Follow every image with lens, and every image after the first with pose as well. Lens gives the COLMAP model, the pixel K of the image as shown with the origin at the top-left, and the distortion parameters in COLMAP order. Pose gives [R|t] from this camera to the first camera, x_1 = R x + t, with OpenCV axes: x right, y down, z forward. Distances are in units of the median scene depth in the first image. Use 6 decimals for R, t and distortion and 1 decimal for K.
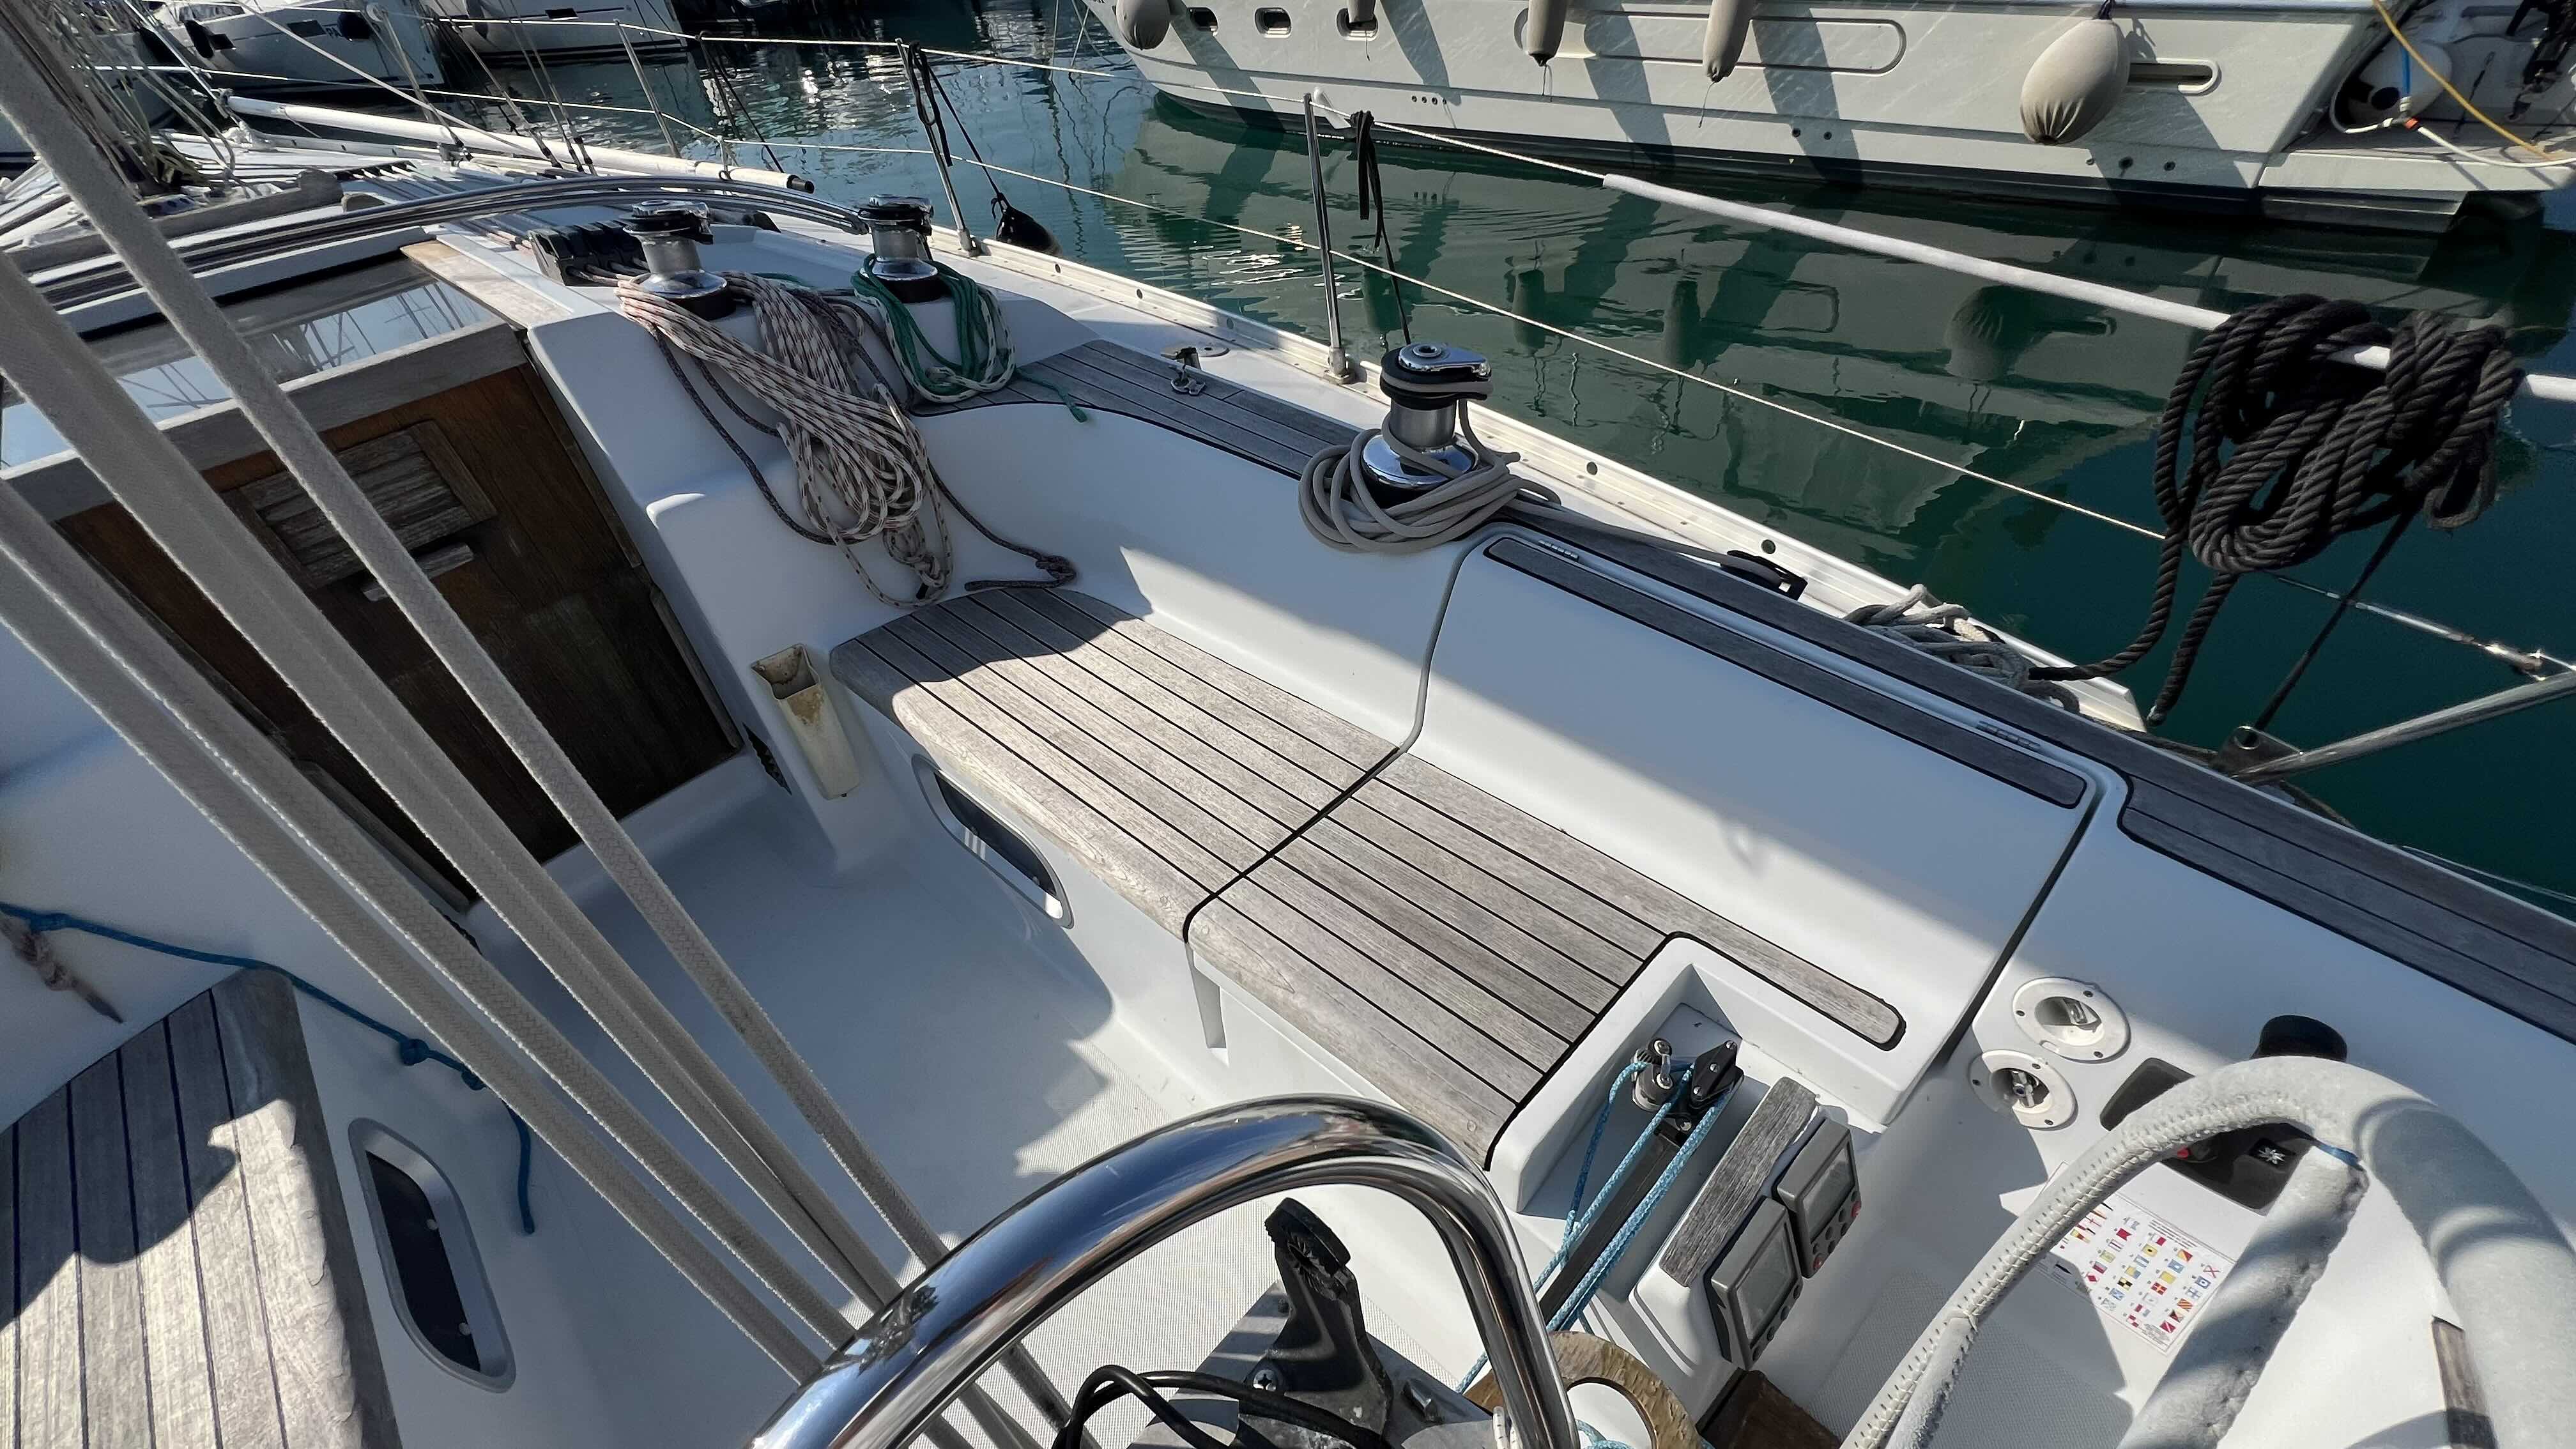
lens RADIAL K [[1009.7, 0, 1291.0], [0, 1009.7, 709.8], [0, 0, 1]] dist [-0.002975, -0.000463]
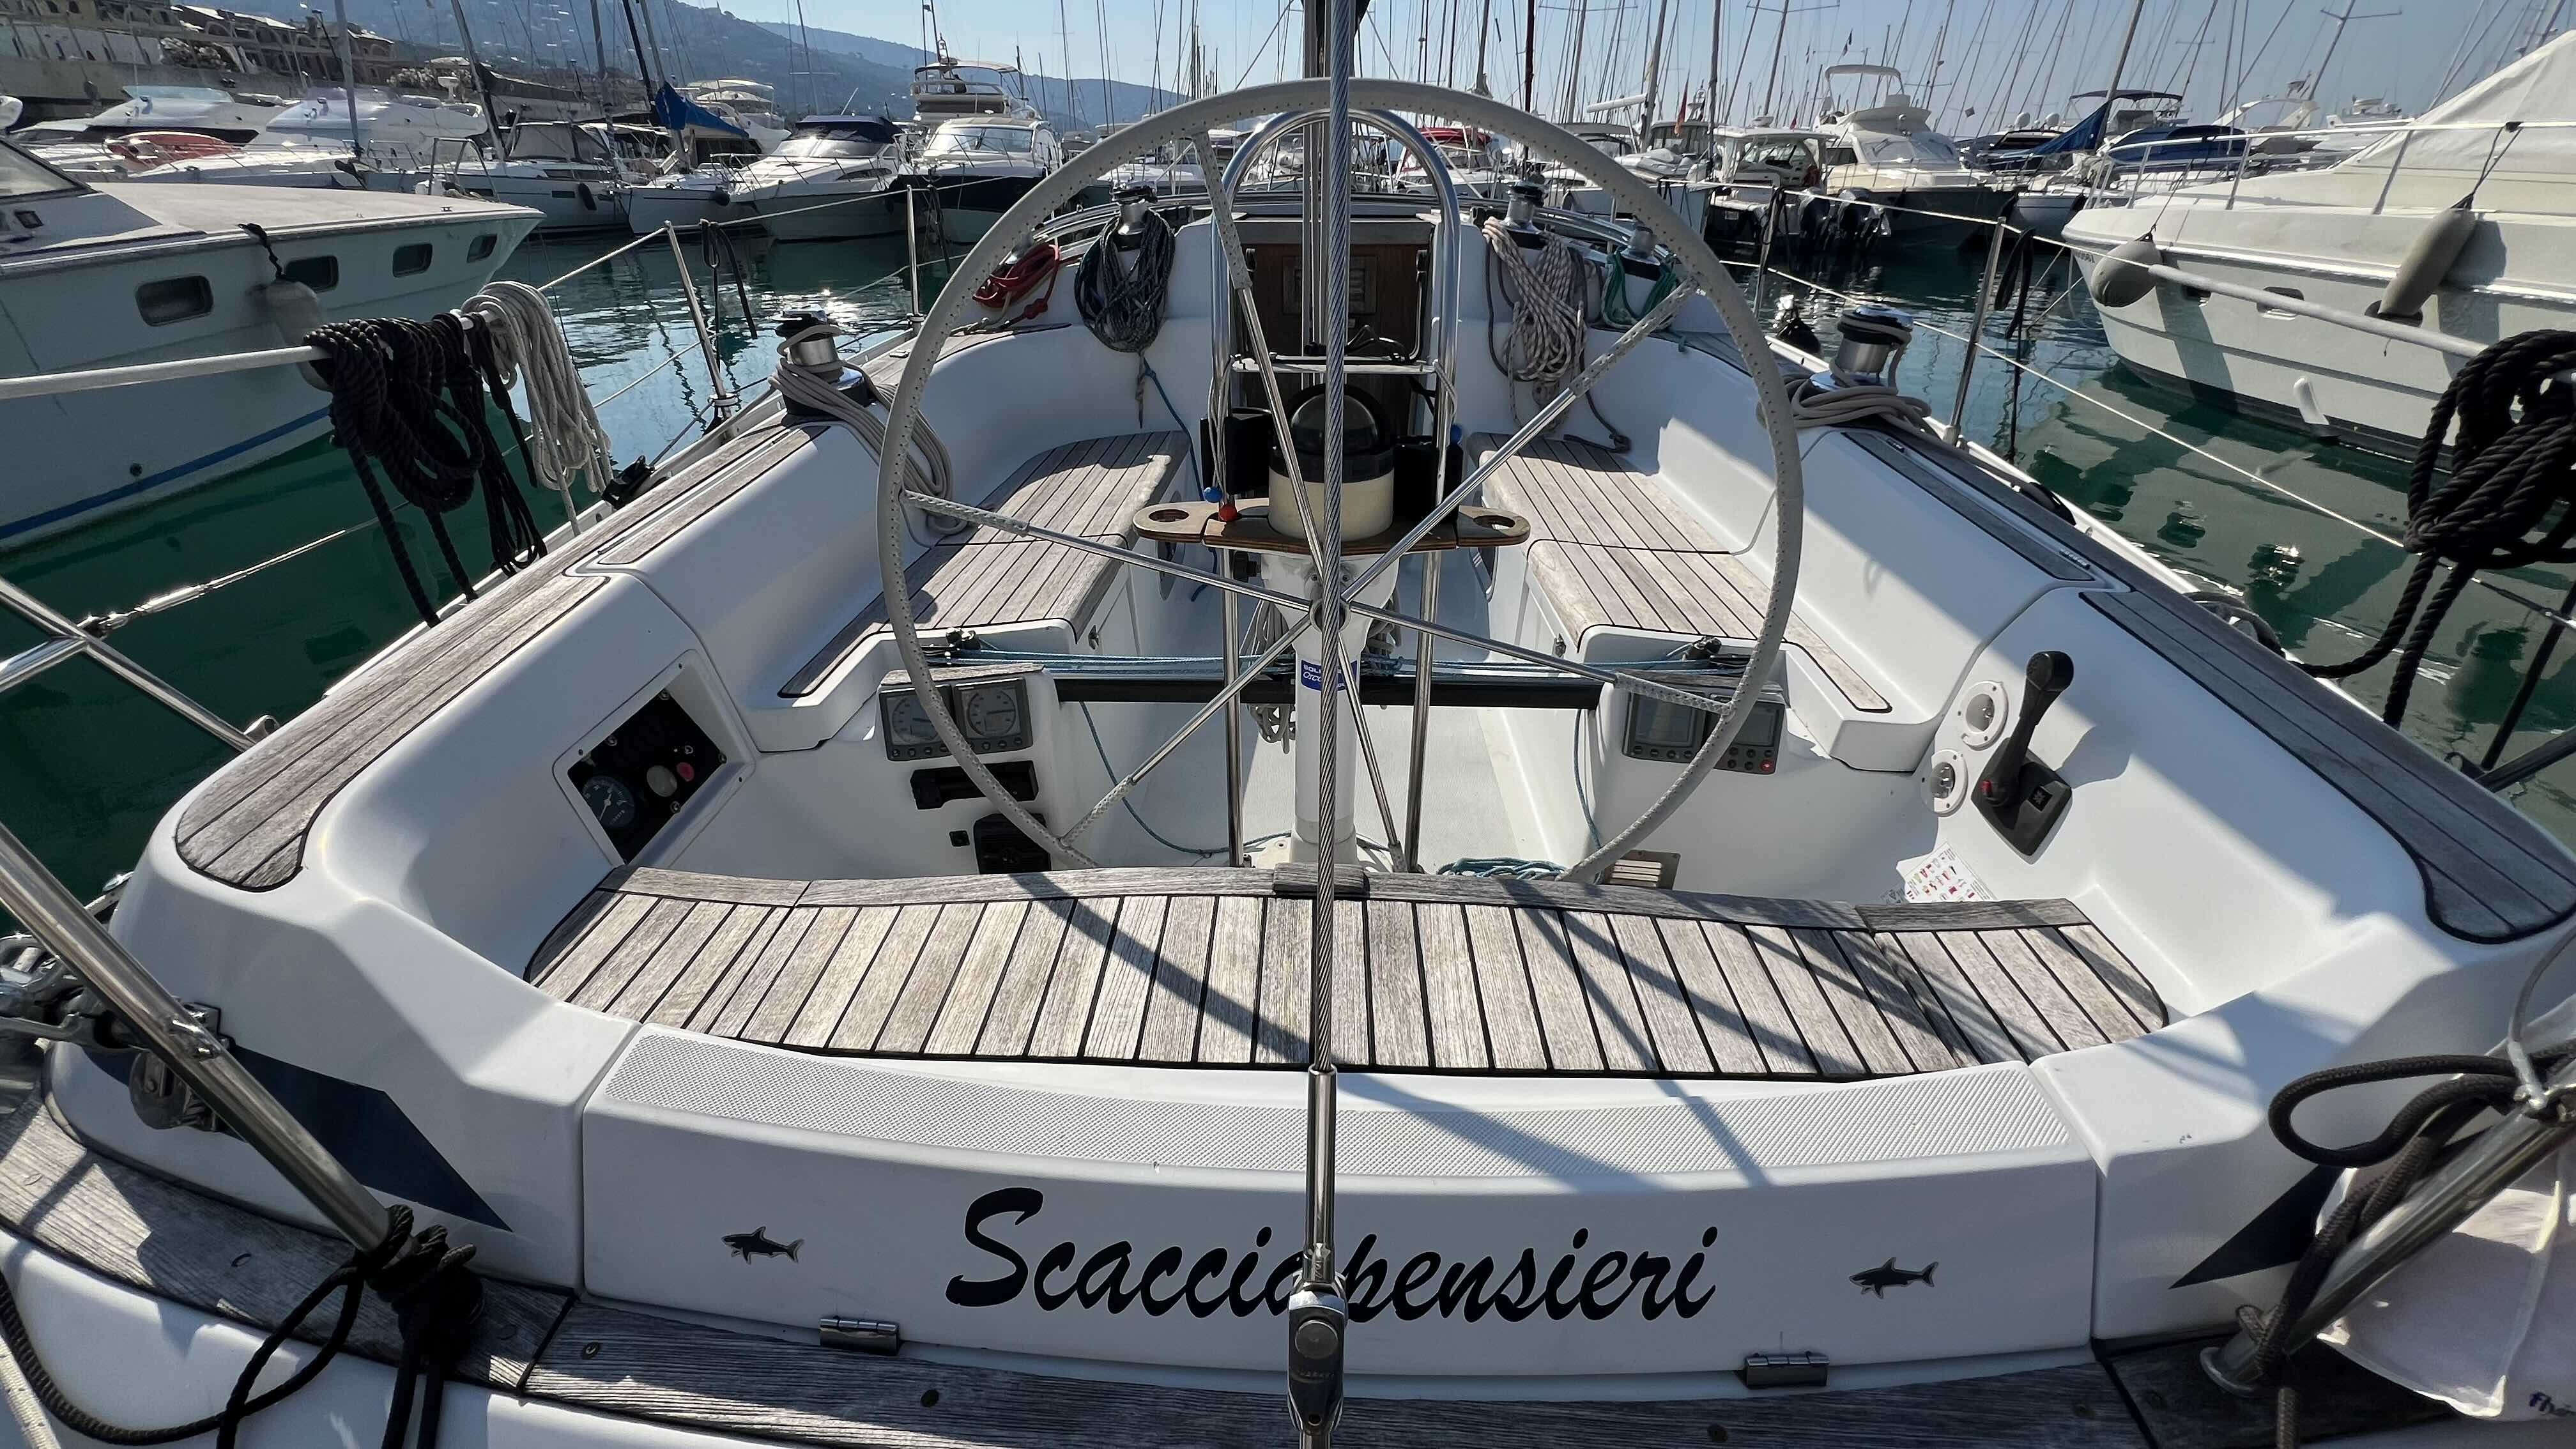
lens RADIAL K [[1009.7, 0, 1291.0], [0, 1009.7, 709.8], [0, 0, 1]] dist [-0.002975, -0.000463]
pose [[0.653632, 0.430852, -0.622199, 0.552725], [-0.539929, 0.841567, 0.015551, 0.436241], [0.530322, 0.325779, 0.782705, -0.306348]]
